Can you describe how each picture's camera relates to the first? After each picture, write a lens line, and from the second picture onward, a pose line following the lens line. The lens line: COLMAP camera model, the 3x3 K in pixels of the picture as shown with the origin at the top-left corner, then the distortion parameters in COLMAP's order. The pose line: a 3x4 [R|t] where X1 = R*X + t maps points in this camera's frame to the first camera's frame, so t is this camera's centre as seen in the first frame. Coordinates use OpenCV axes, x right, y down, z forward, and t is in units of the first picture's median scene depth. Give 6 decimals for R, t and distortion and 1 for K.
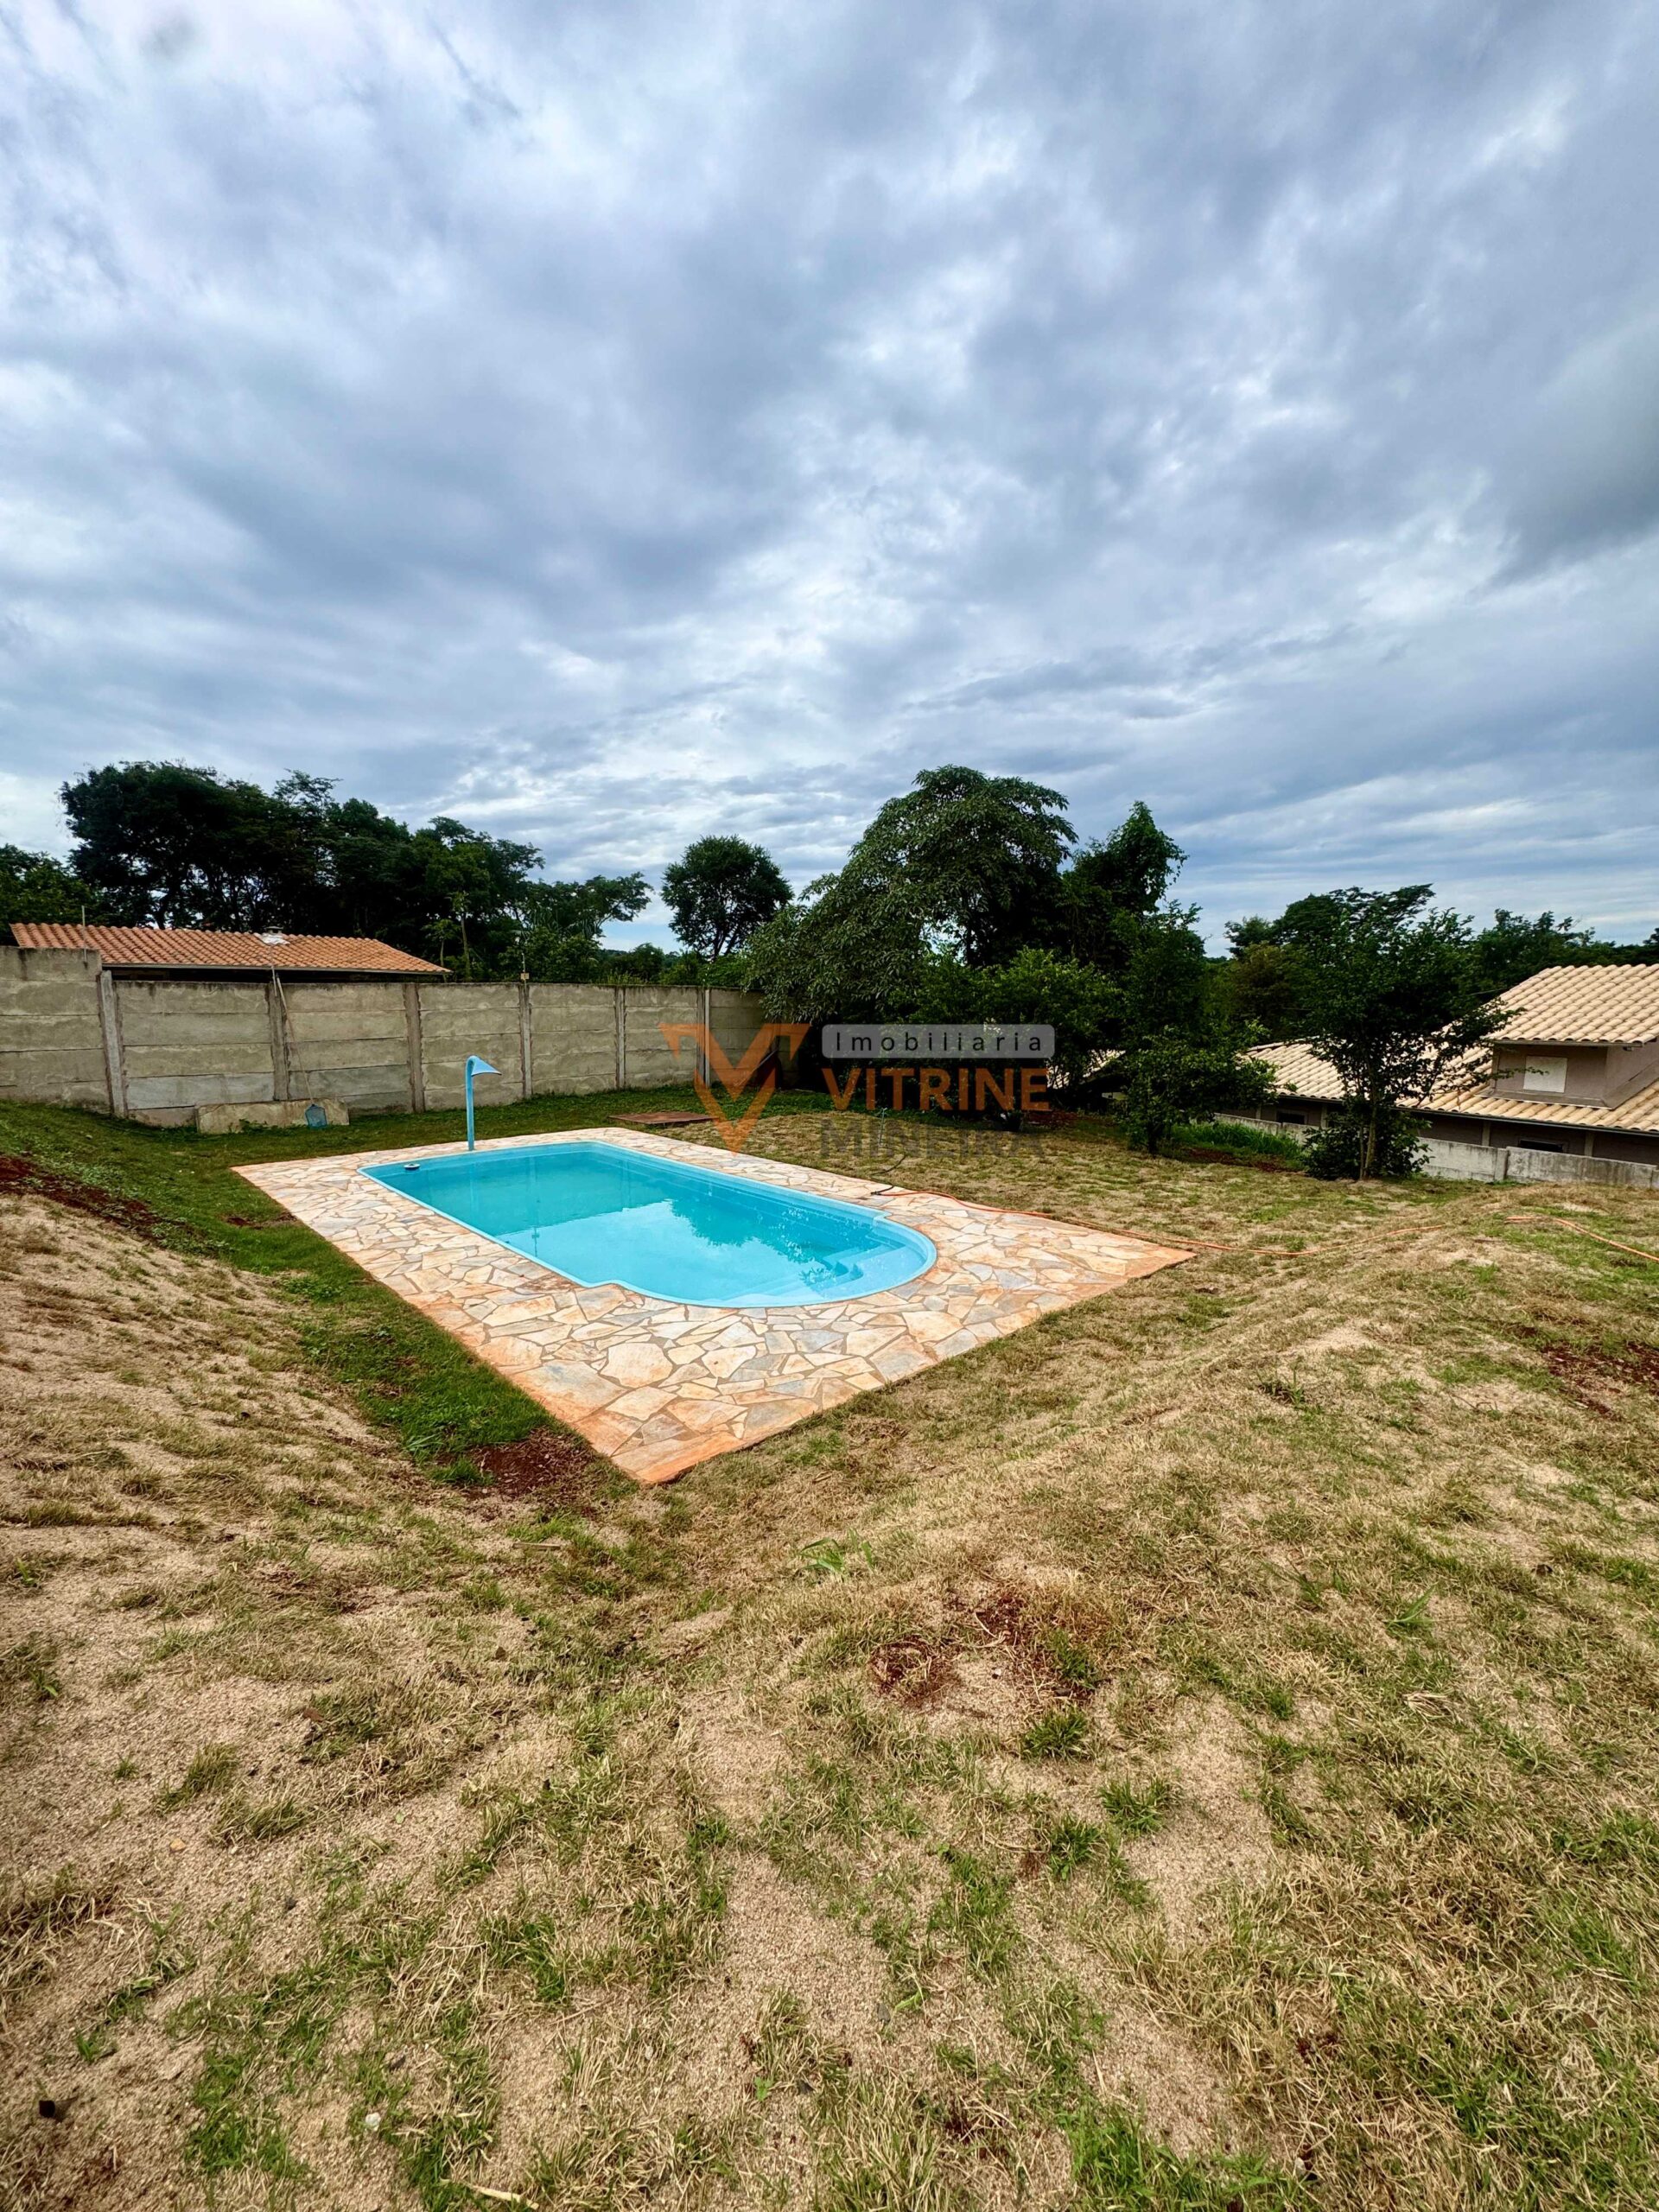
lens RADIAL K [[882.3, 0, 817.0], [0, 882.3, 1106.6], [0, 0, 1]] dist [-0.004422, 0.001187]
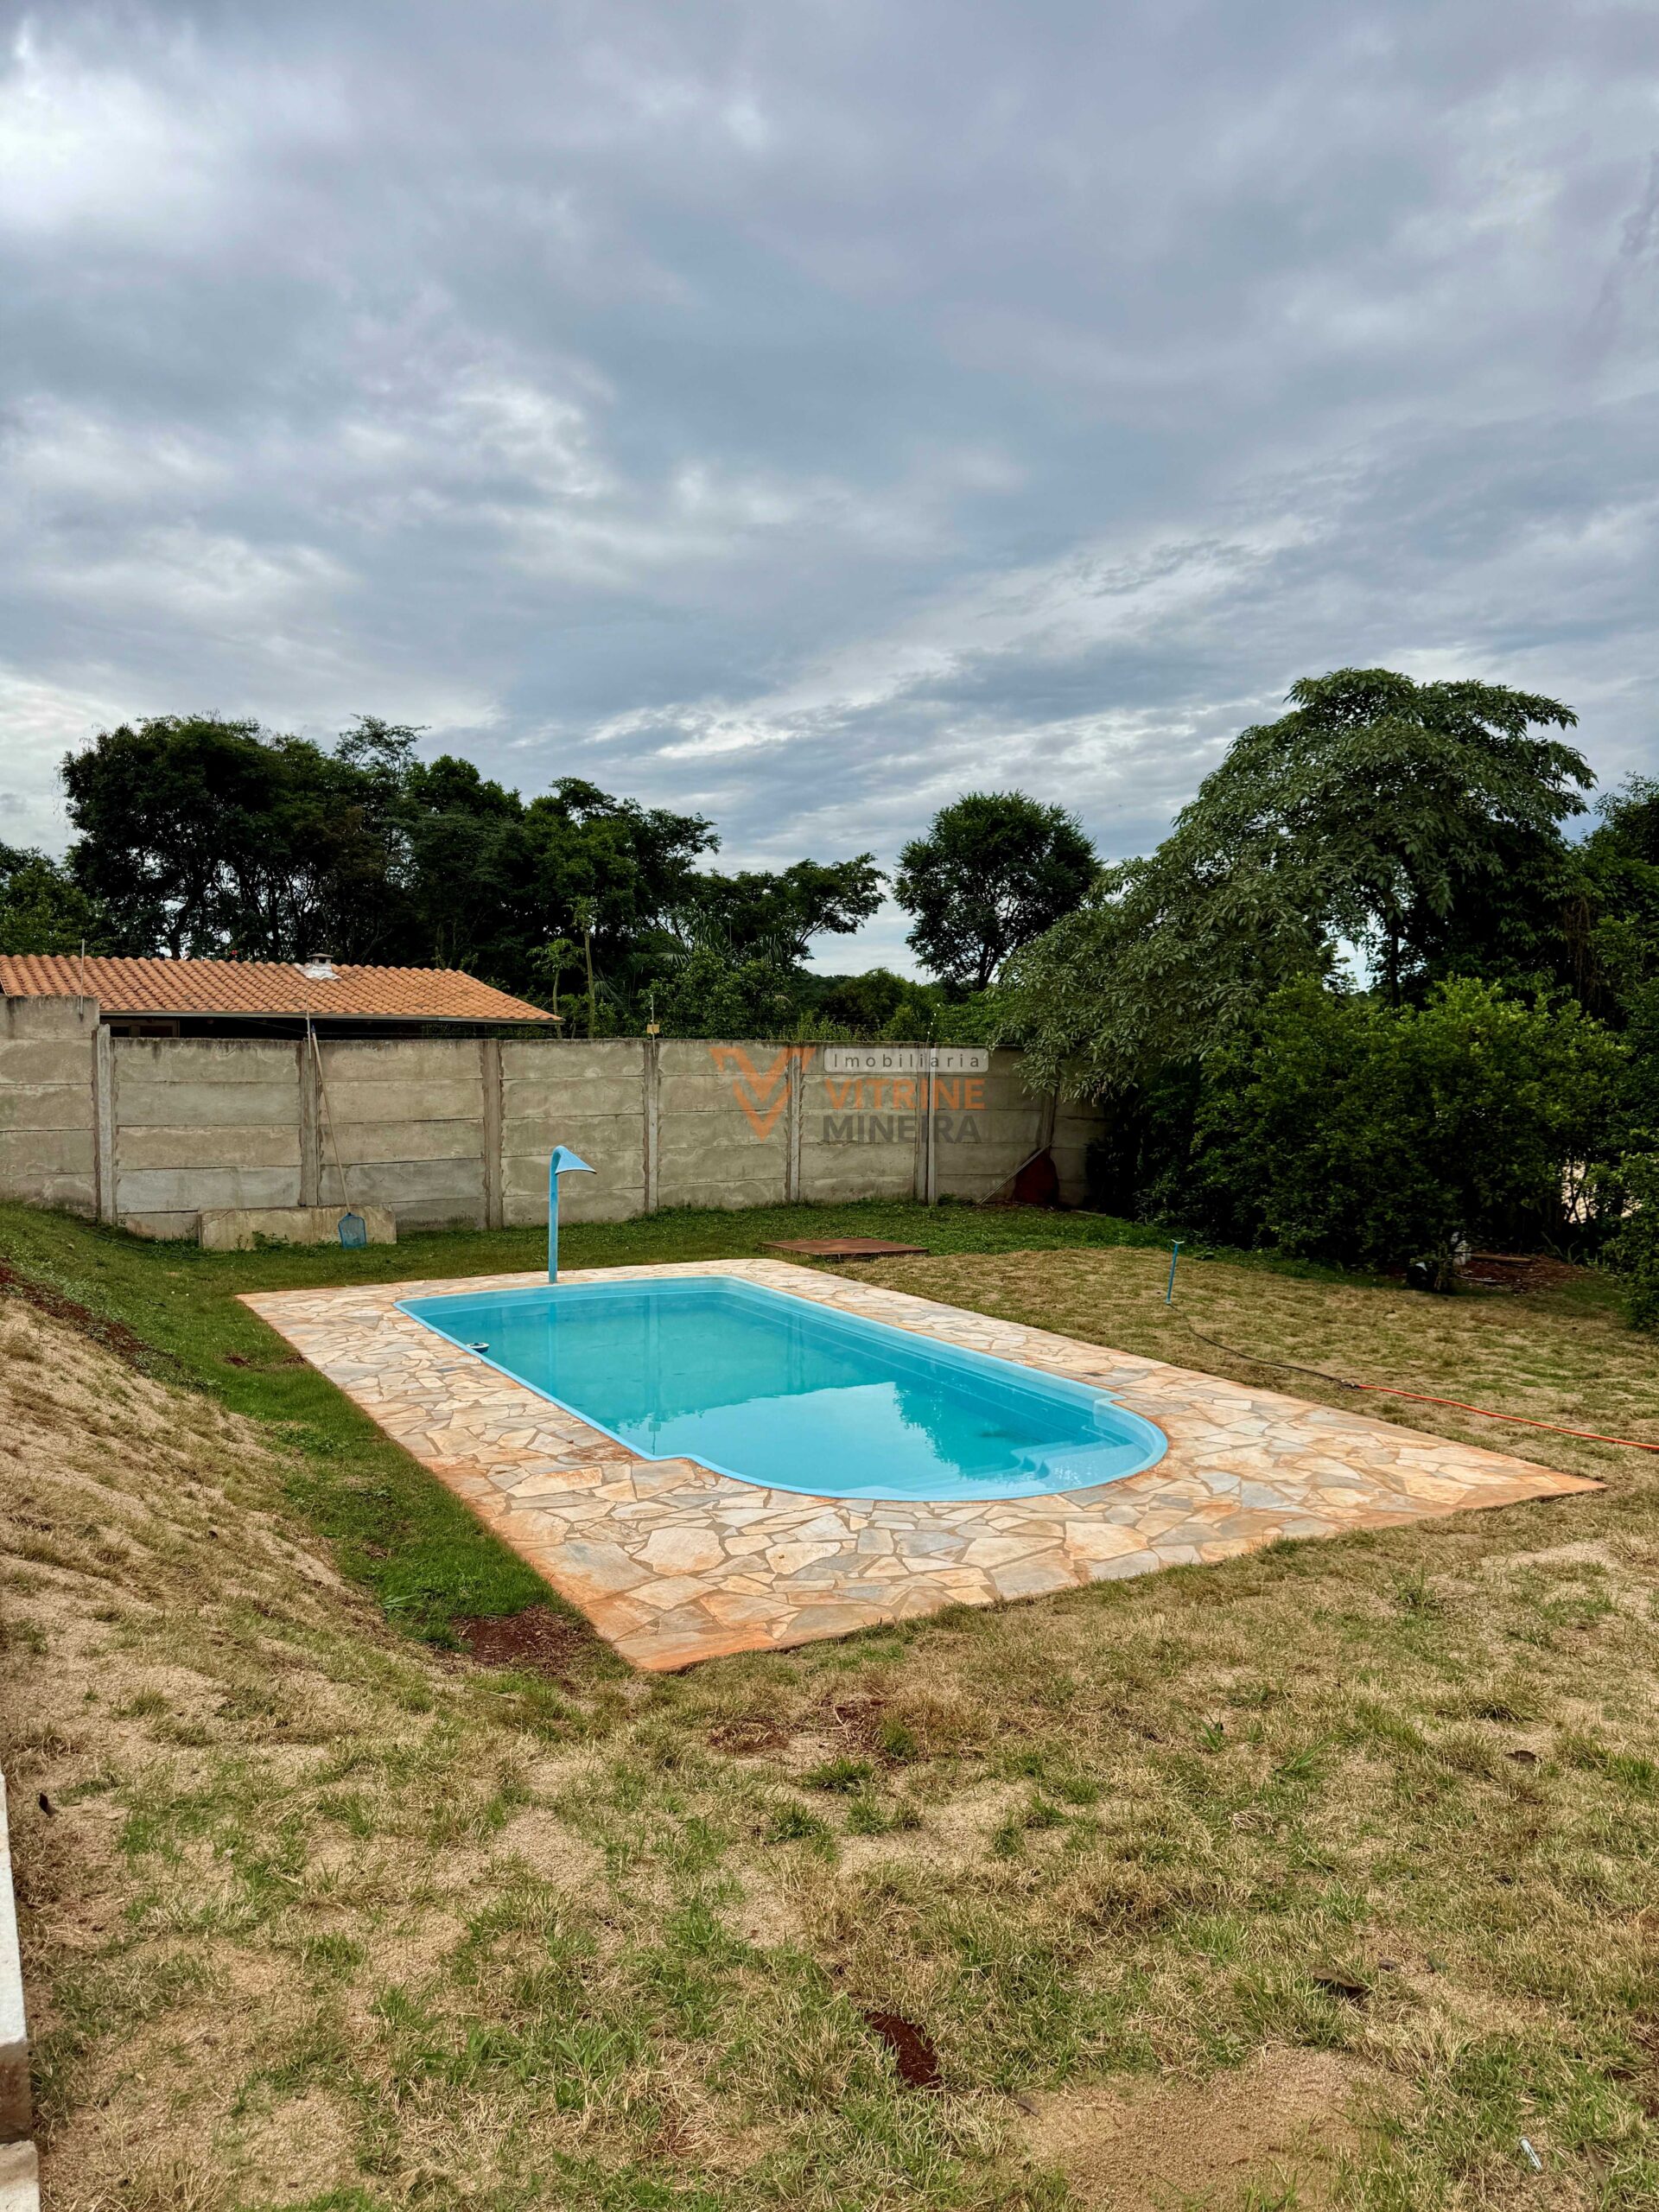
lens RADIAL K [[1558.4, 0, 811.8], [0, 1558.4, 1110.5], [0, 0, 1]] dist [0.052839, -0.061277]
pose [[0.969253, 0.009027, -0.245901, 0.162804], [-0.030292, 0.996103, -0.082835, 0.015713], [0.244195, 0.087737, 0.965749, -0.214248]]
